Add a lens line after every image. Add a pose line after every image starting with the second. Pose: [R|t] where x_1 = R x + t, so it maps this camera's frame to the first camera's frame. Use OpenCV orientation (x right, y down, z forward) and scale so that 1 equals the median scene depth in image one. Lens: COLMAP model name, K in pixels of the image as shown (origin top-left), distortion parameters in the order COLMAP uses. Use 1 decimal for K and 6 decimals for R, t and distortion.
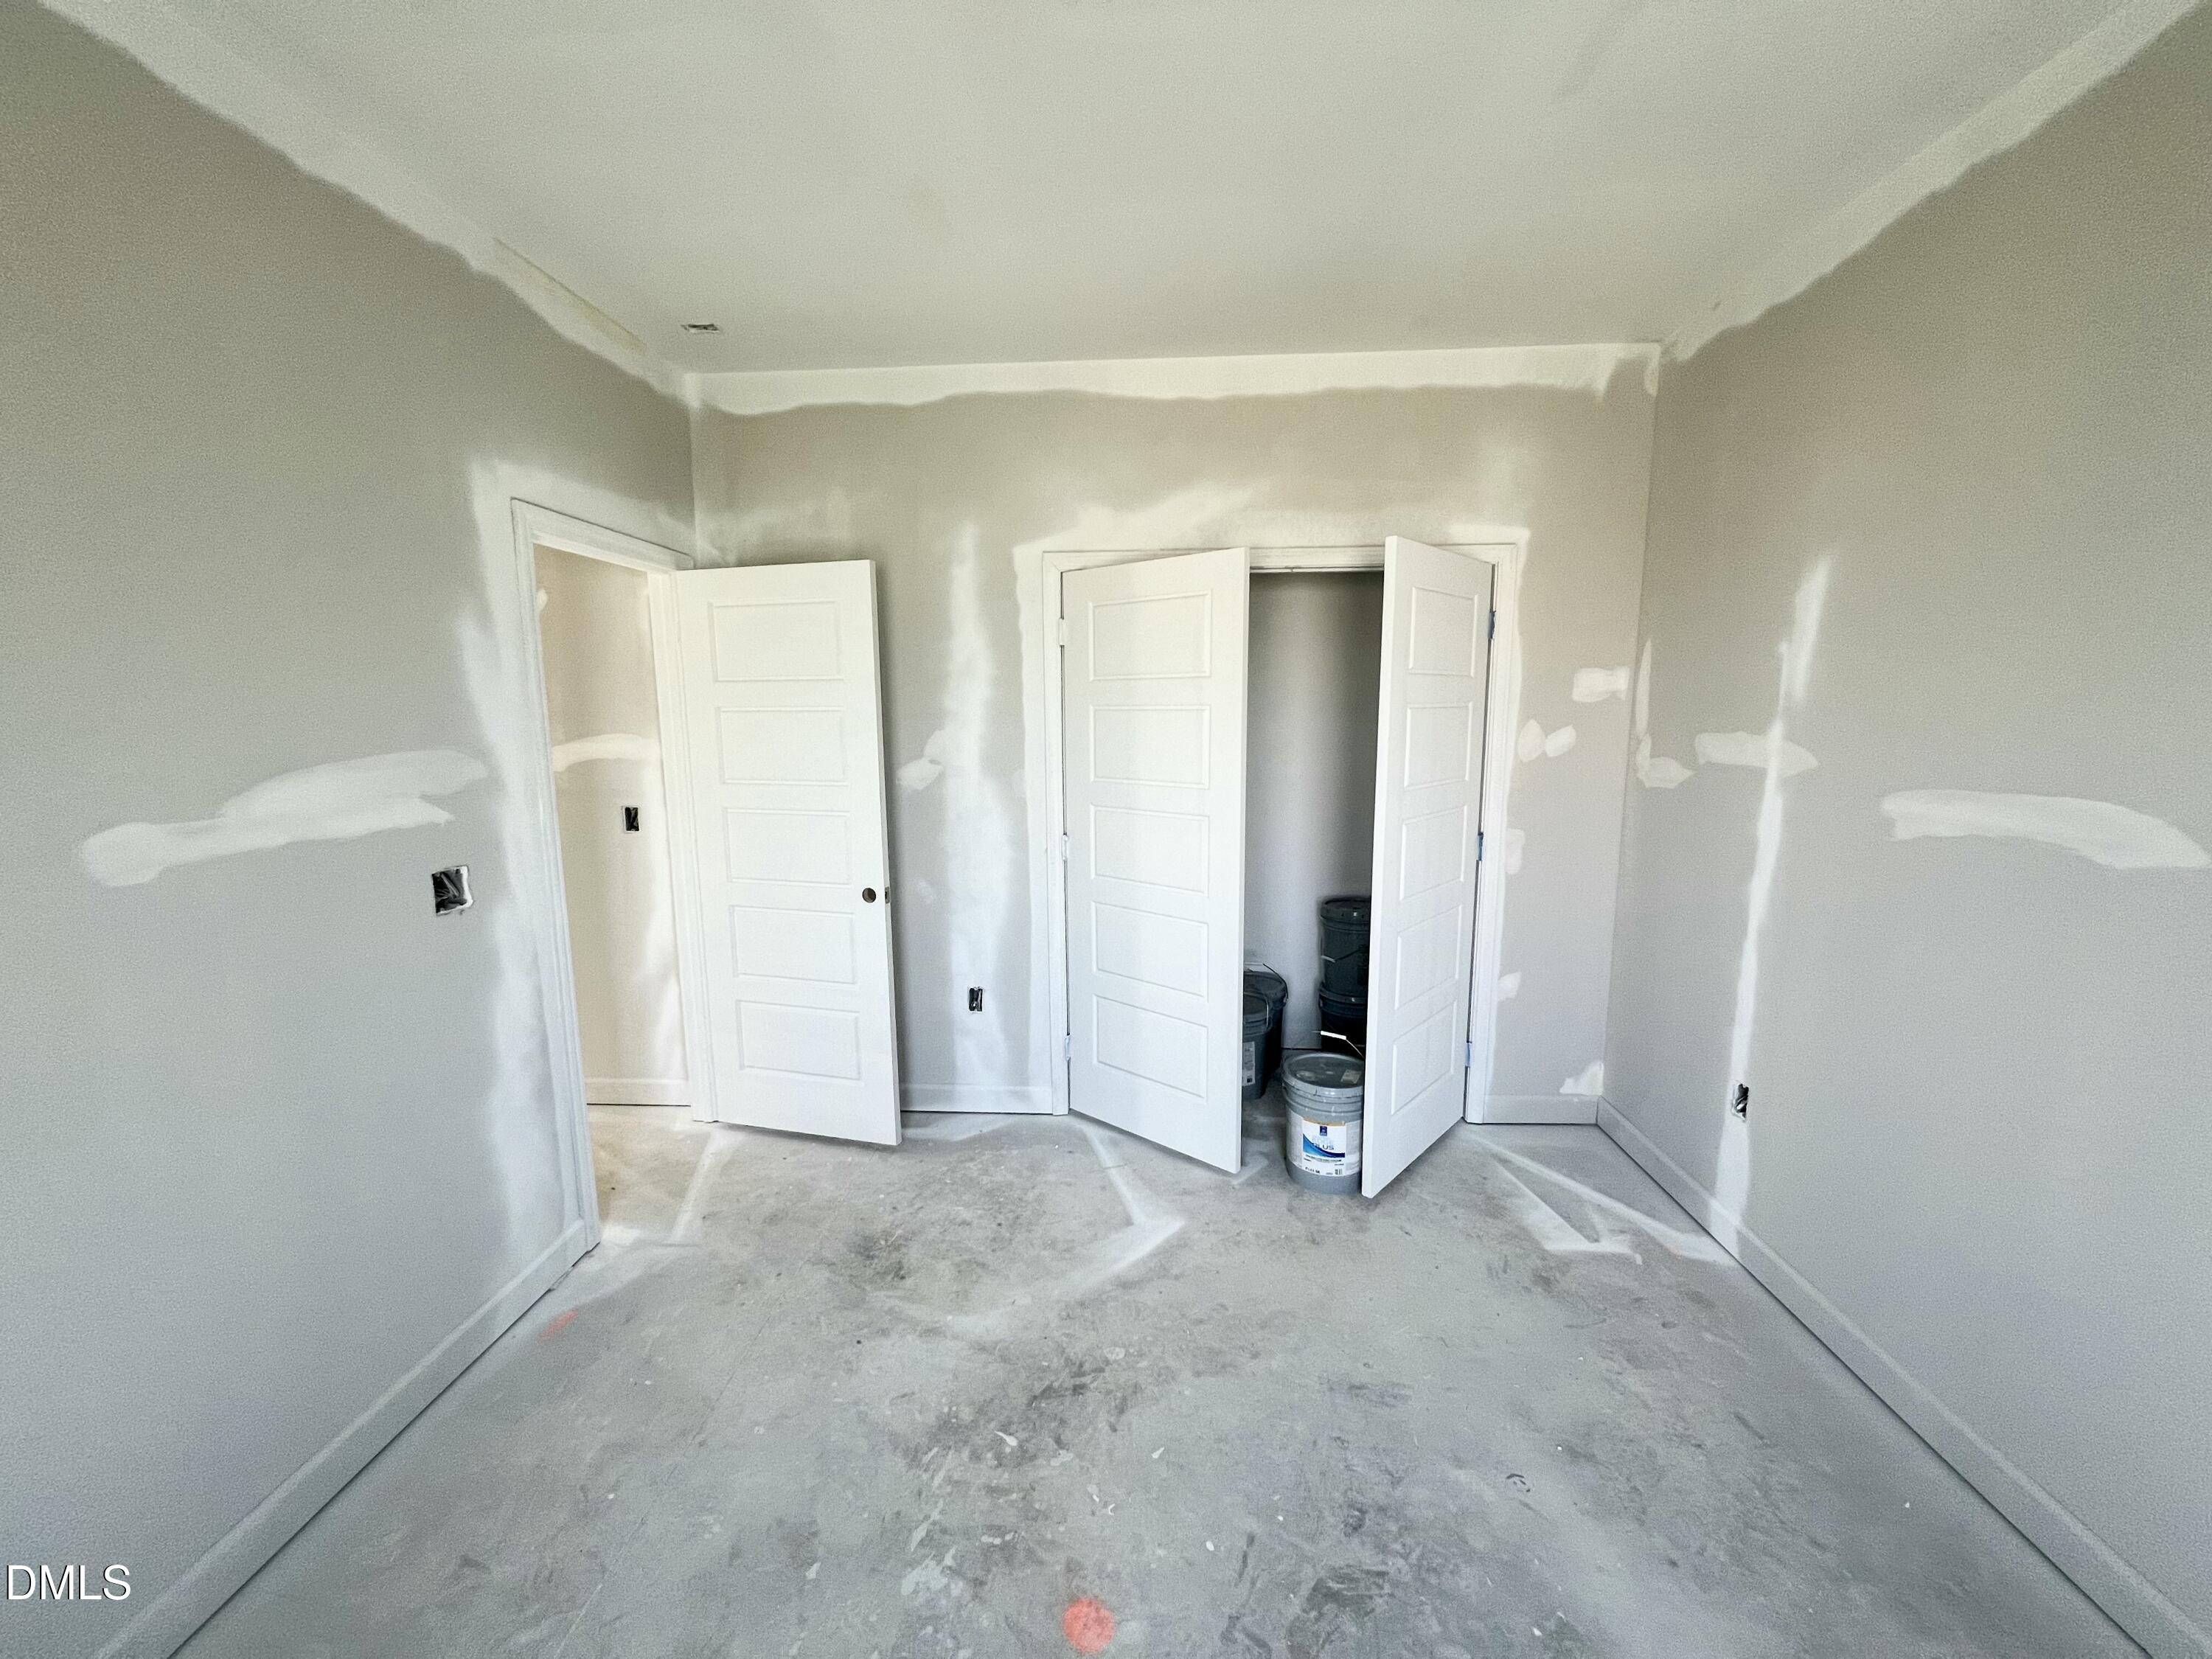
lens RADIAL K [[880.5, 0, 1104.7], [0, 880.5, 831.9], [0, 0, 1]] dist [-0.001592, 0.000260]
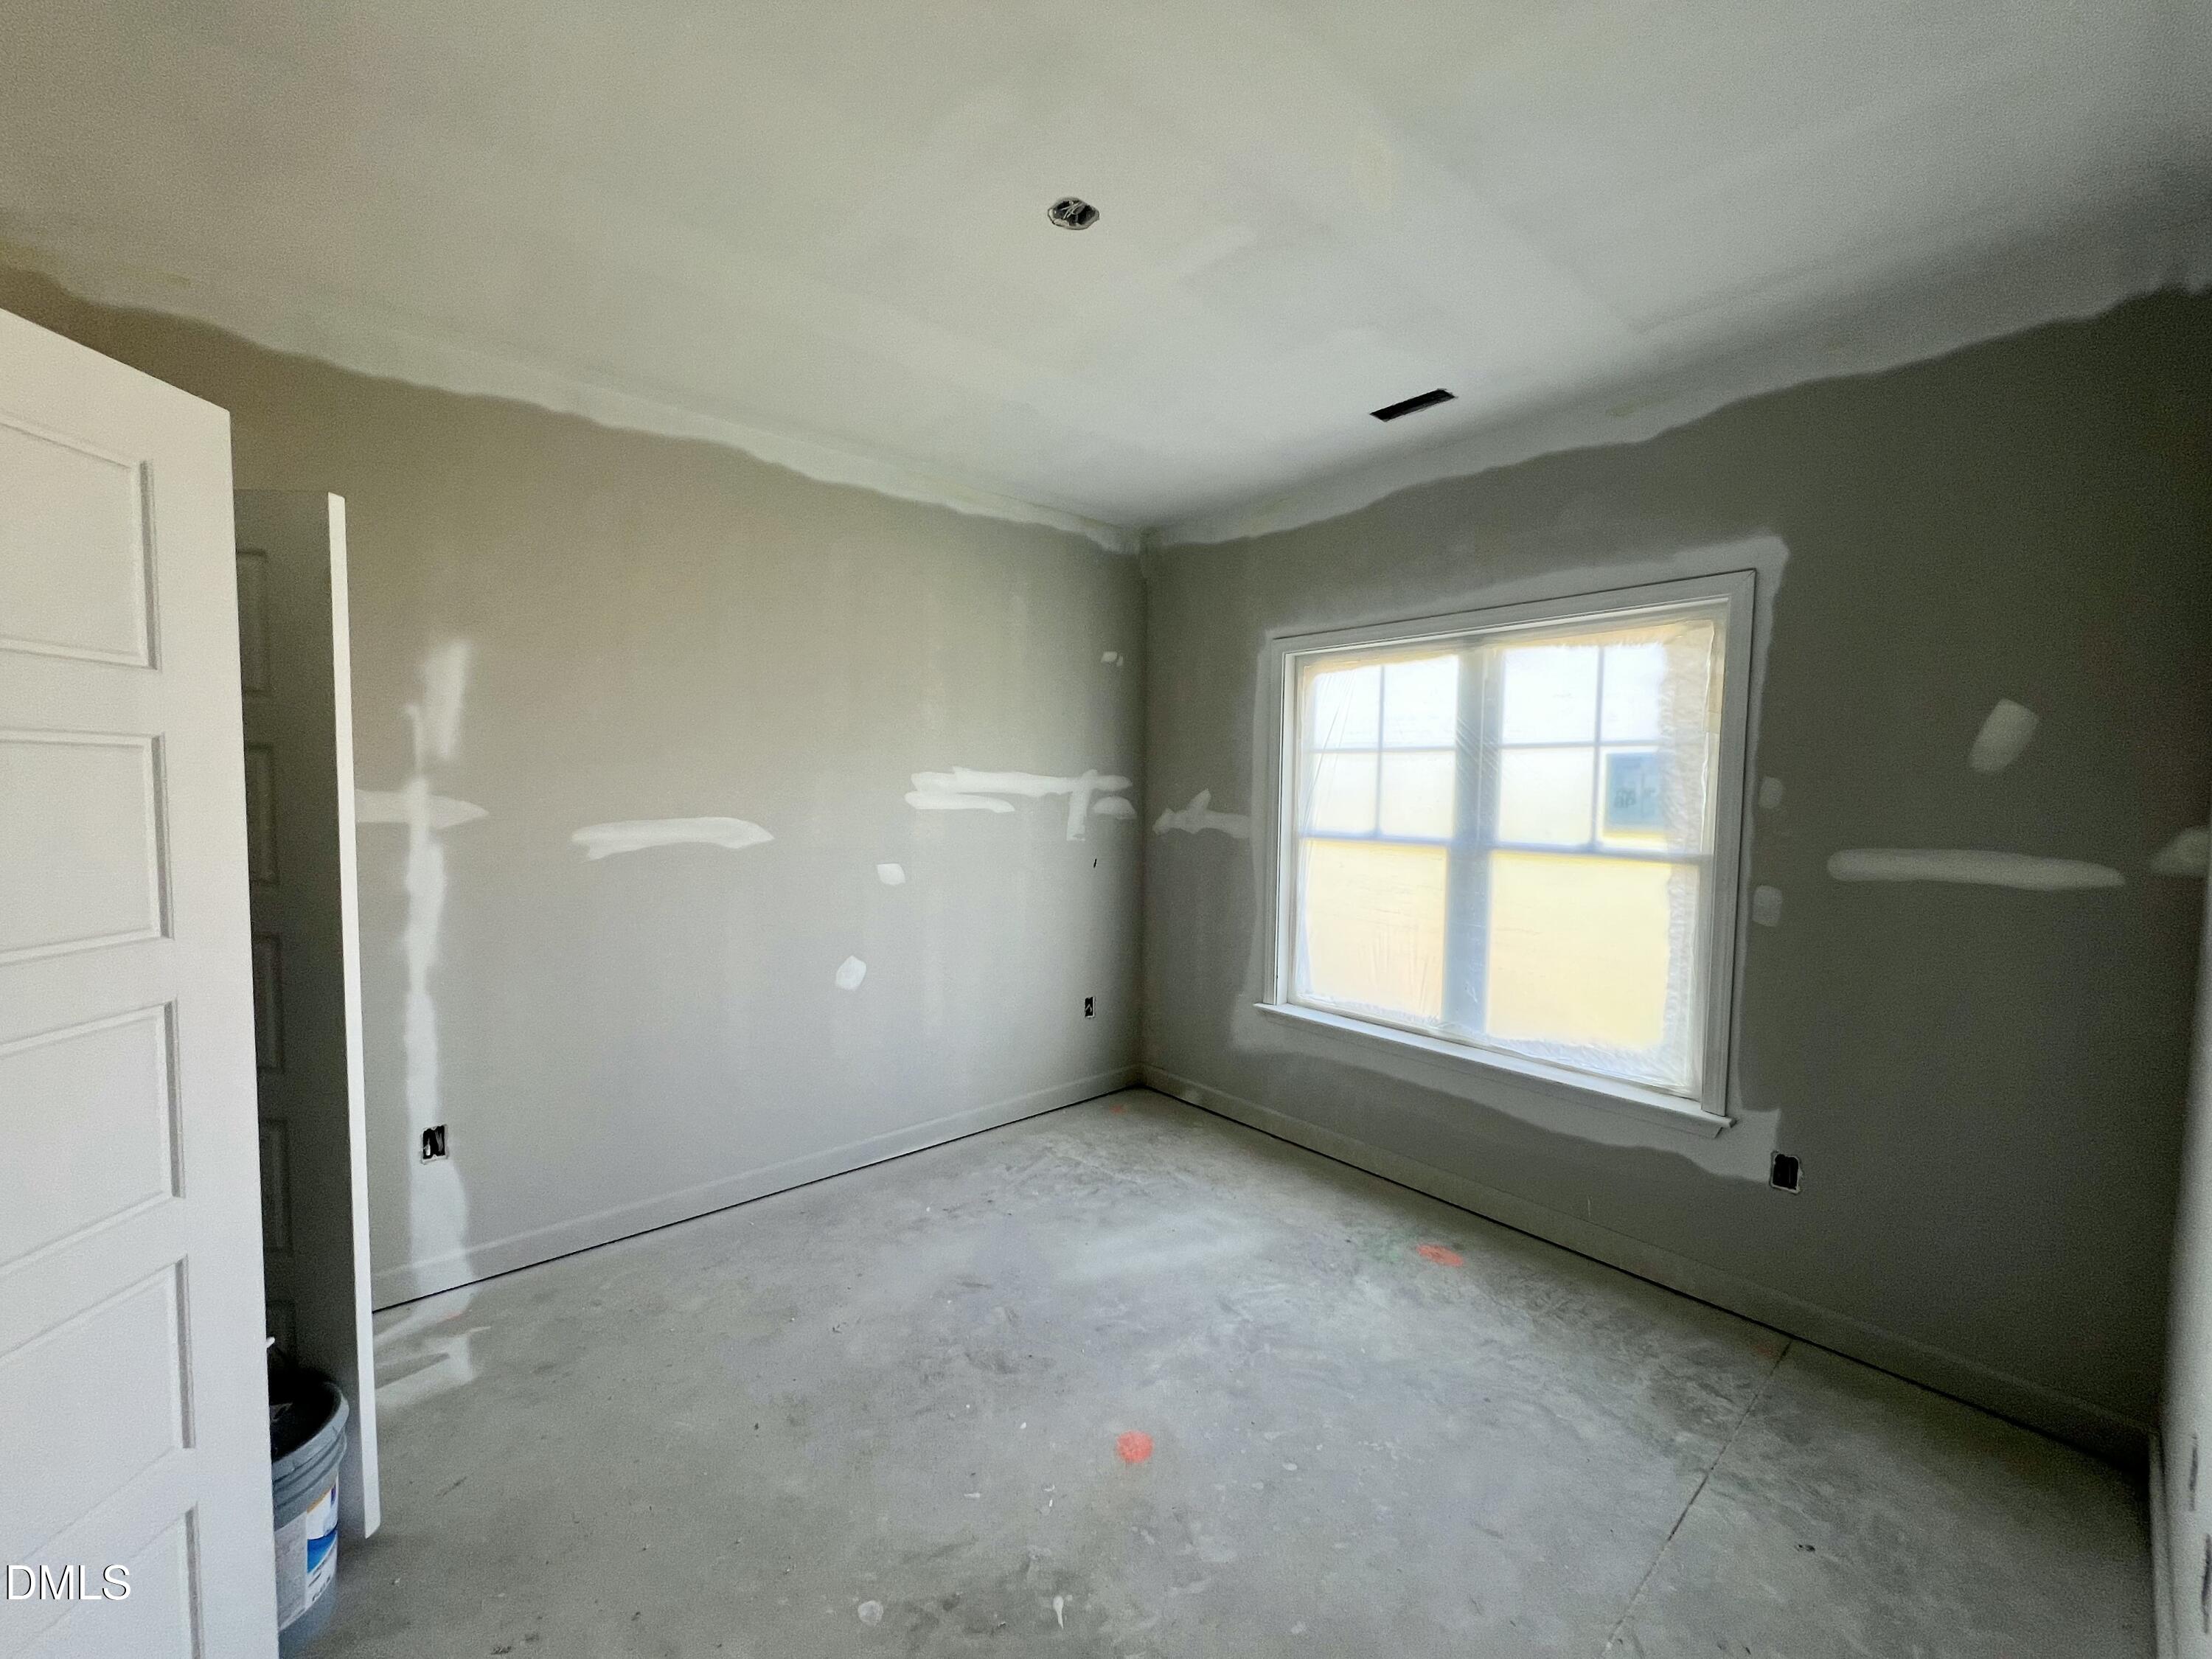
lens RADIAL K [[880.5, 0, 1104.7], [0, 880.5, 831.9], [0, 0, 1]] dist [-0.001592, 0.000260]
pose [[-0.699499, -0.039400, 0.713547, -0.689403], [0.097398, 0.983906, 0.149809, -0.166462], [-0.707965, 0.174289, -0.684404, 1.362561]]
